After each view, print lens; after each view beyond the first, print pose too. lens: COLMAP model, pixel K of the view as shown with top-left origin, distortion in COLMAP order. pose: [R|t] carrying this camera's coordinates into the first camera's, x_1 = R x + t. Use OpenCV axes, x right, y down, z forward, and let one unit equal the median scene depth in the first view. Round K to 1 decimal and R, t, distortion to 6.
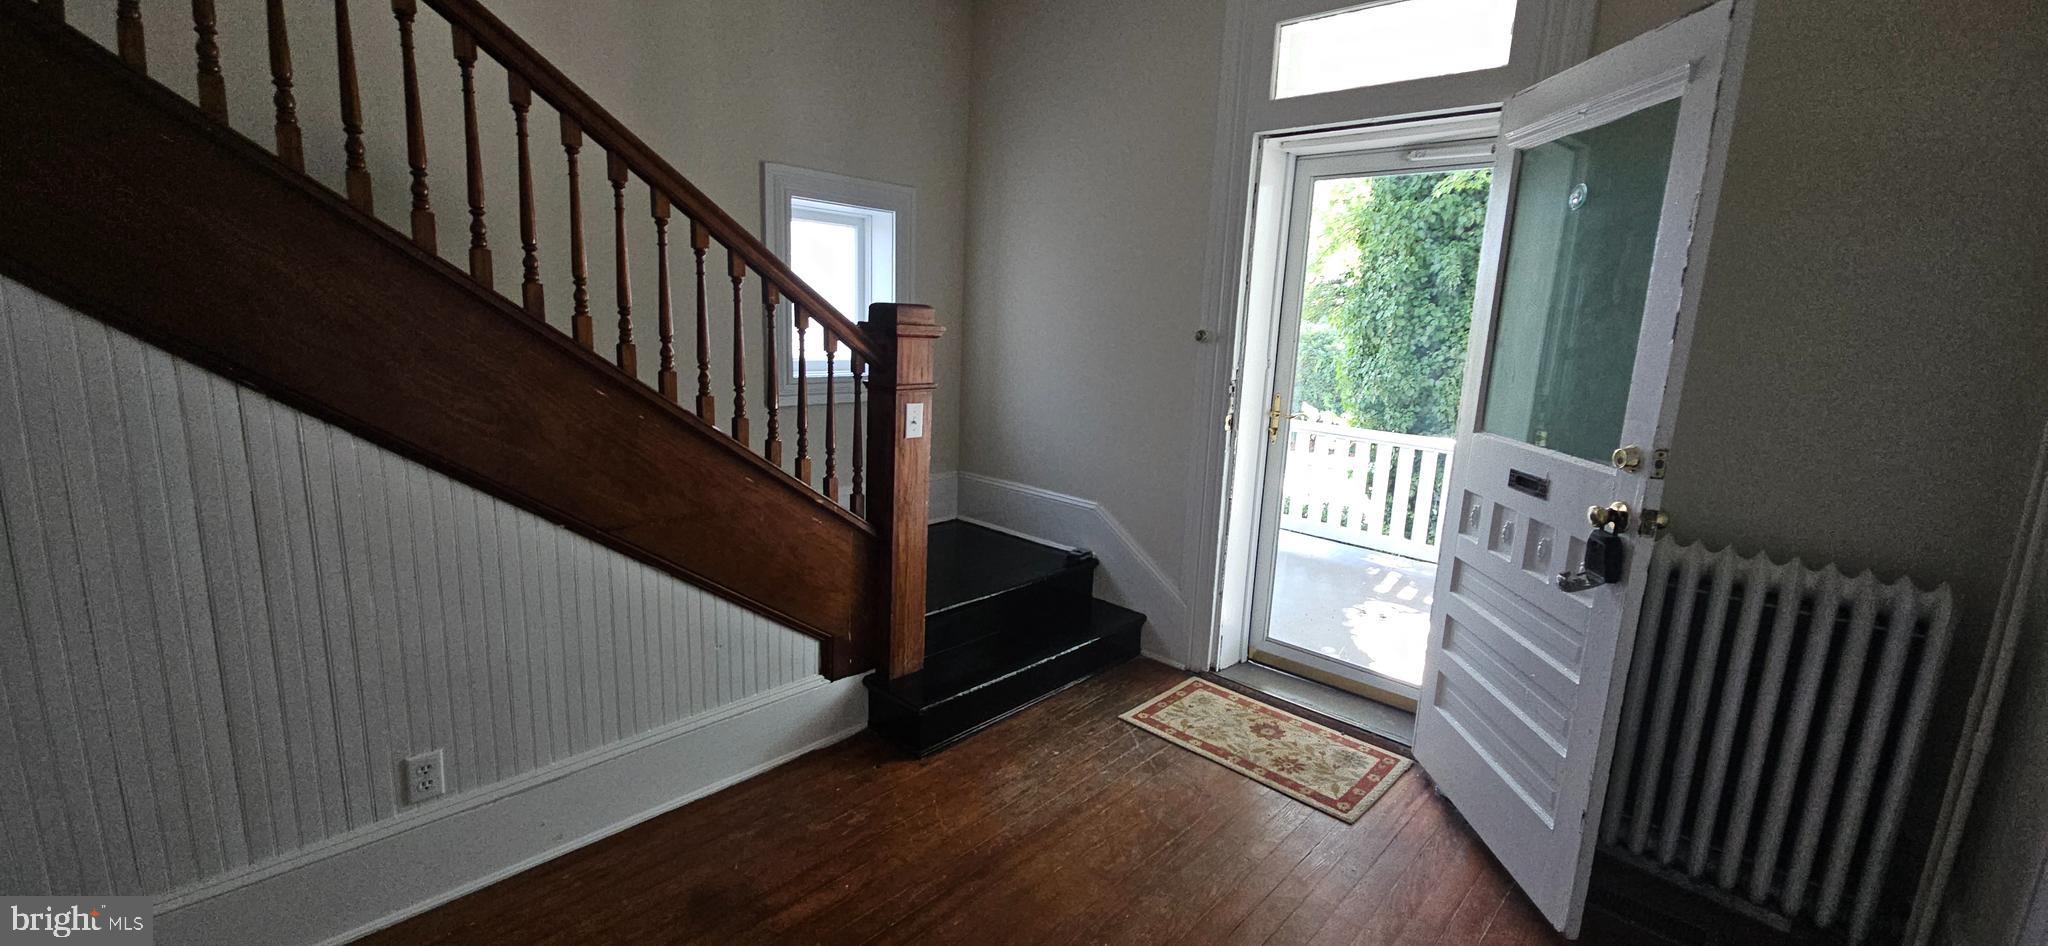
lens RADIAL K [[839.1, 0, 1017.4], [0, 839.1, 473.6], [0, 0, 1]] dist [0.000059, -0.000144]
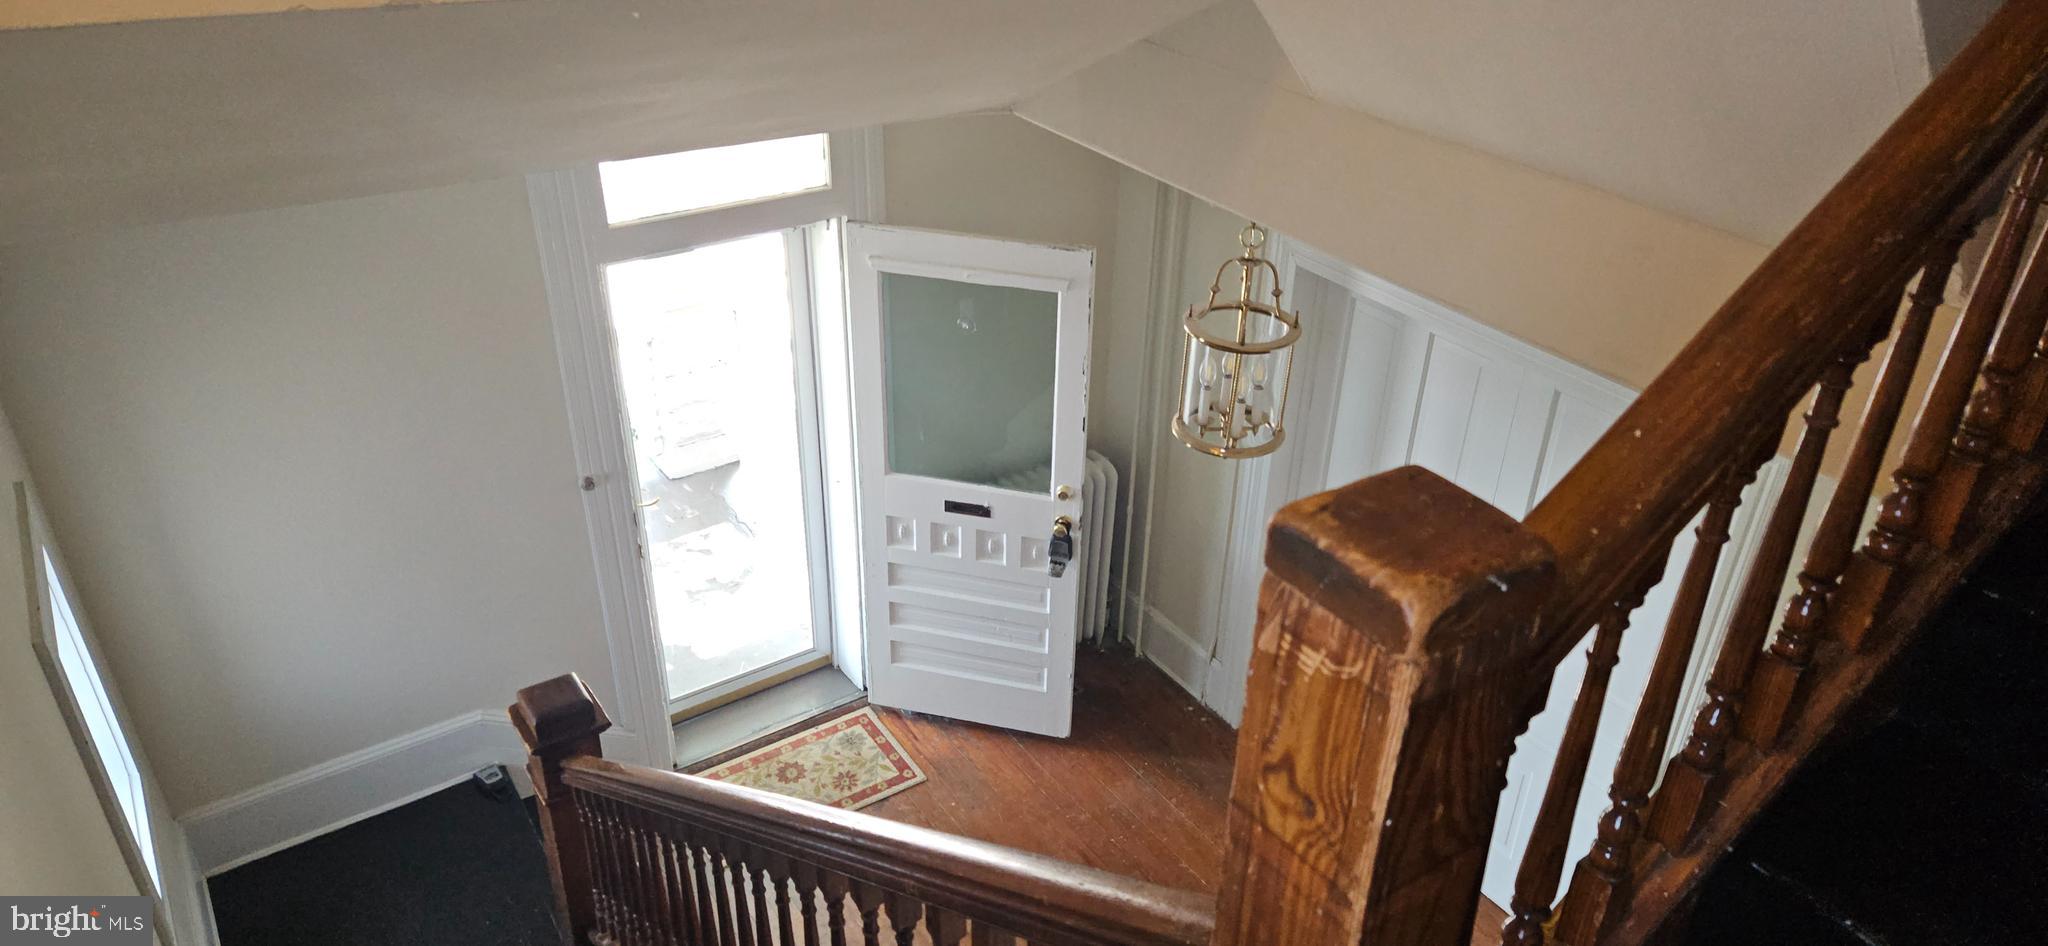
lens RADIAL K [[1332.2, 0, 1020.4], [0, 1332.2, 474.6], [0, 0, 1]] dist [-0.000876, -0.000010]
pose [[0.199475, -0.525504, 0.827077, -1.104935], [0.169718, 0.849811, 0.499016, -1.059382], [-0.965094, 0.040829, 0.258703, 0.319830]]
